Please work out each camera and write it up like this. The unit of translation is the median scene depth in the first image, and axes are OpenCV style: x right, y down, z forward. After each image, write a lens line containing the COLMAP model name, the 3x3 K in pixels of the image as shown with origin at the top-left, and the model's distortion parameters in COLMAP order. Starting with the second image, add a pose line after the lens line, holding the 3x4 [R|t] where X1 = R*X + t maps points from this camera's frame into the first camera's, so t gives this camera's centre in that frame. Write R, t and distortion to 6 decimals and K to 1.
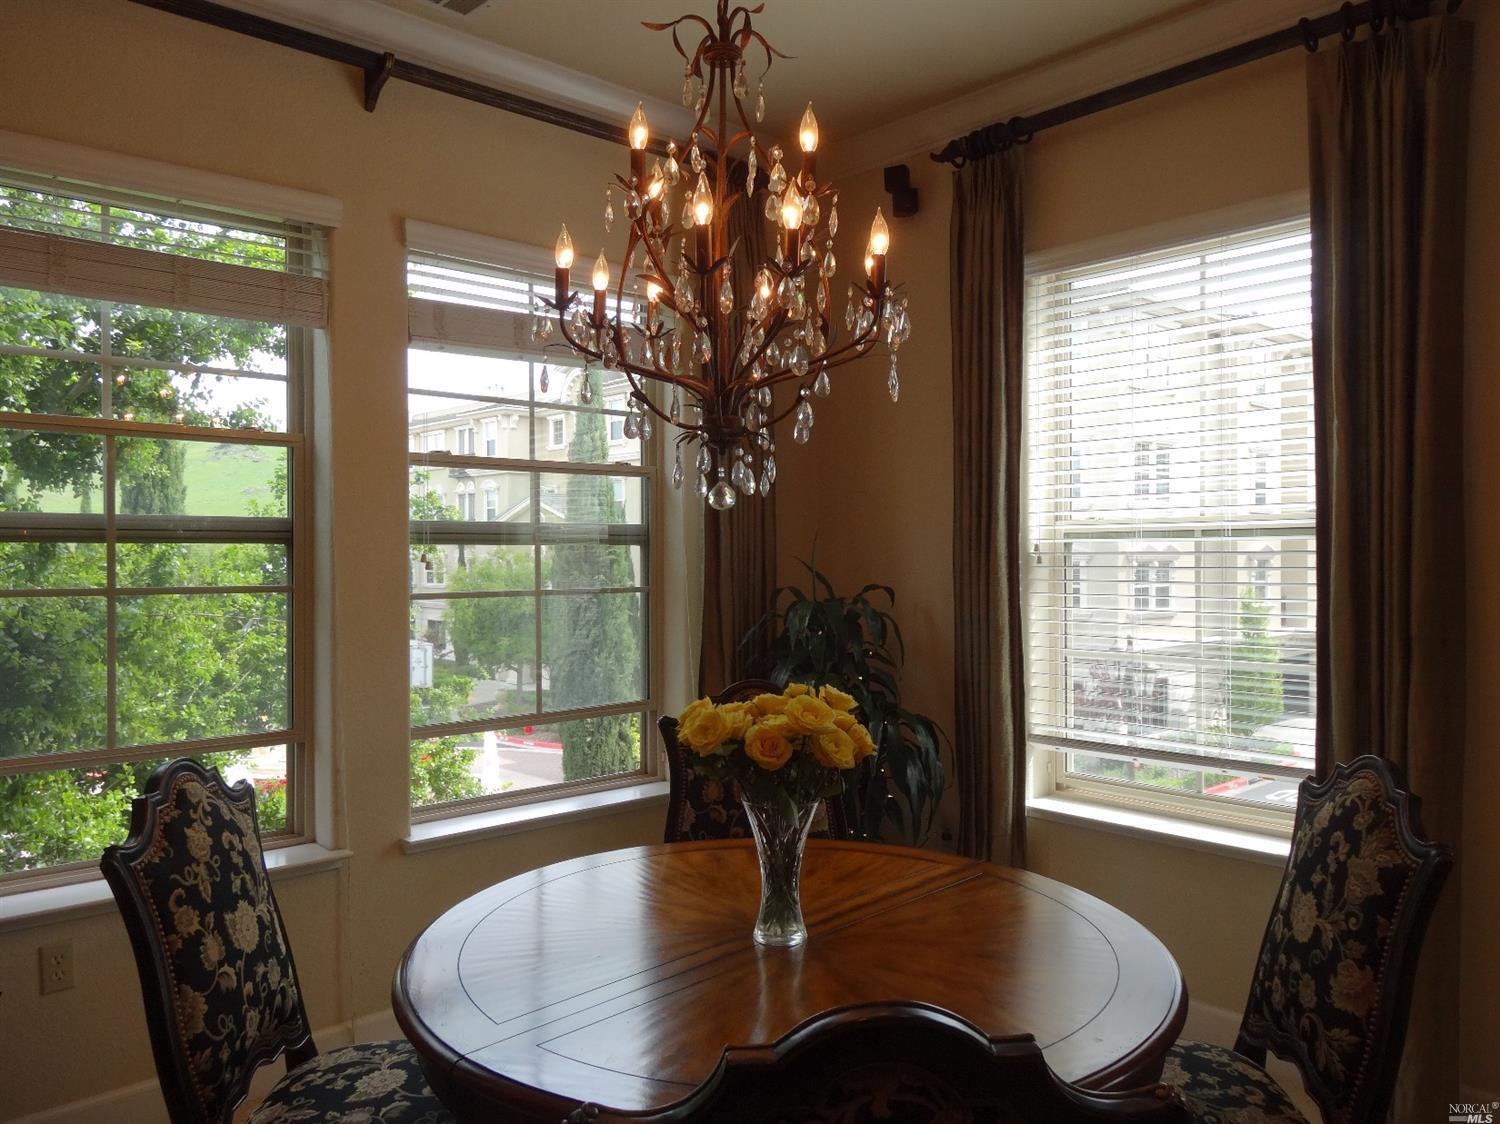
lens RADIAL K [[1106.5, 0, 748.2], [0, 1106.5, 568.4], [0, 0, 1]] dist [-0.001481, 0.005567]
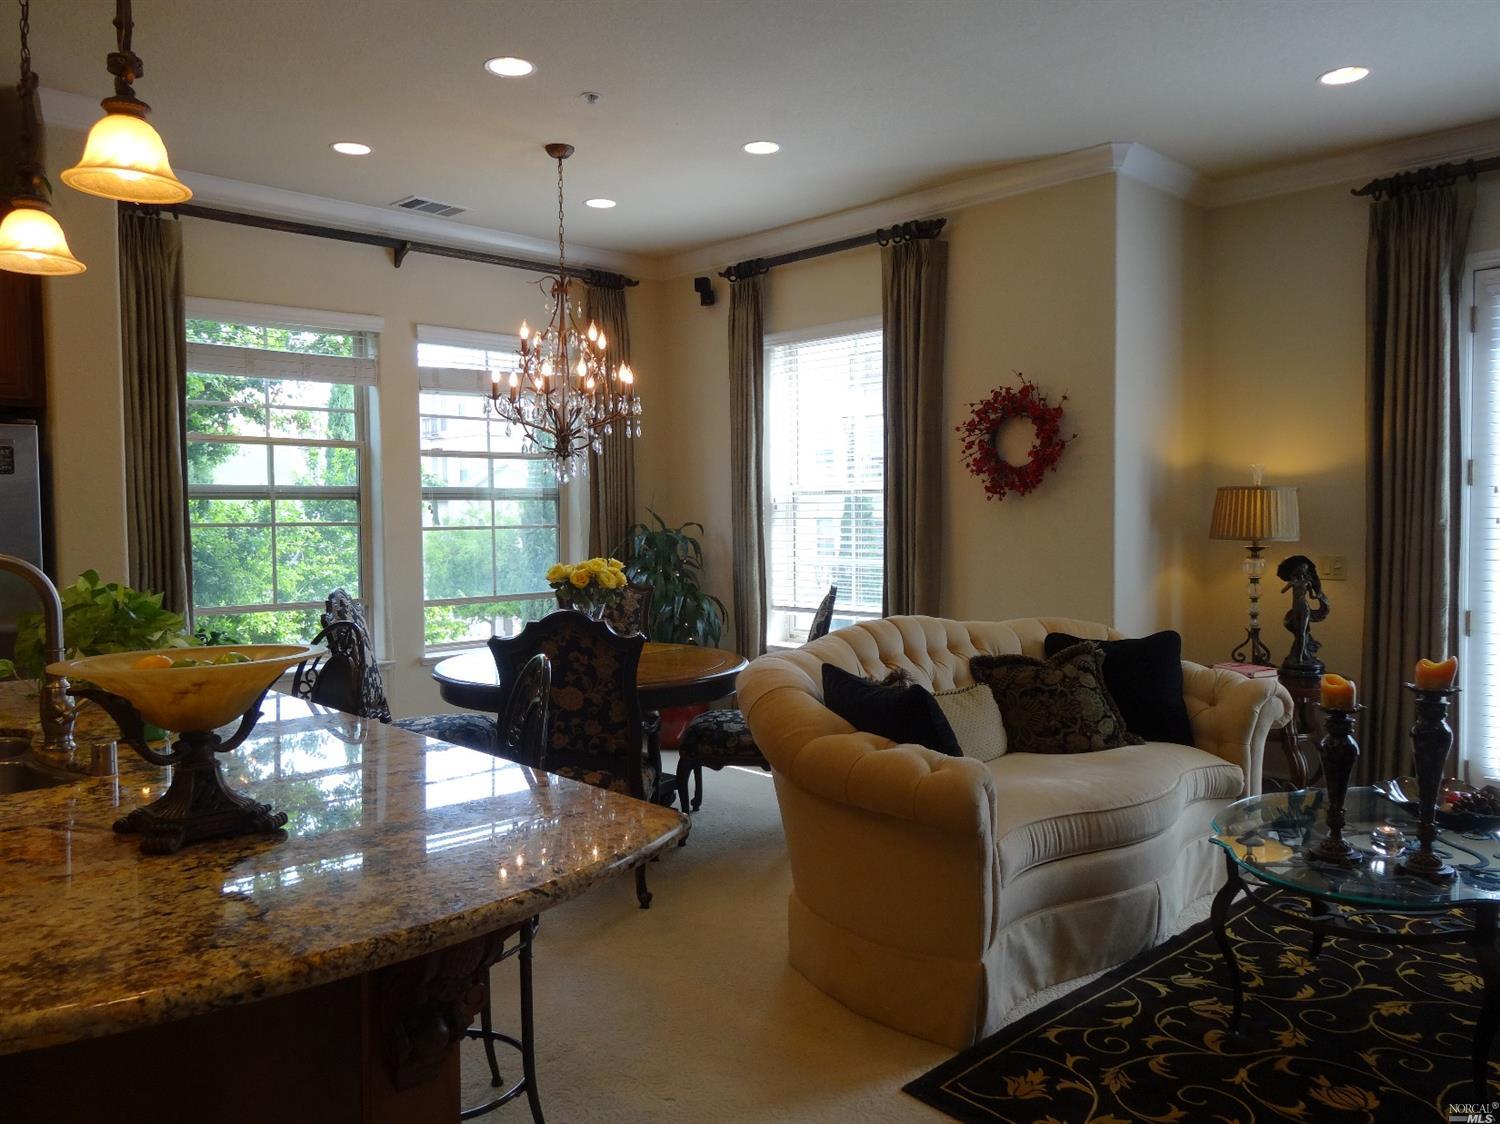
lens RADIAL K [[1106.5, 0, 752.3], [0, 1106.5, 556.8], [0, 0, 1]] dist [-0.001481, 0.005567]
pose [[0.999620, -0.008255, 0.026291, 0.188351], [0.007509, 0.999570, 0.028359, 0.023705], [-0.026514, -0.028150, 0.999252, -0.827945]]
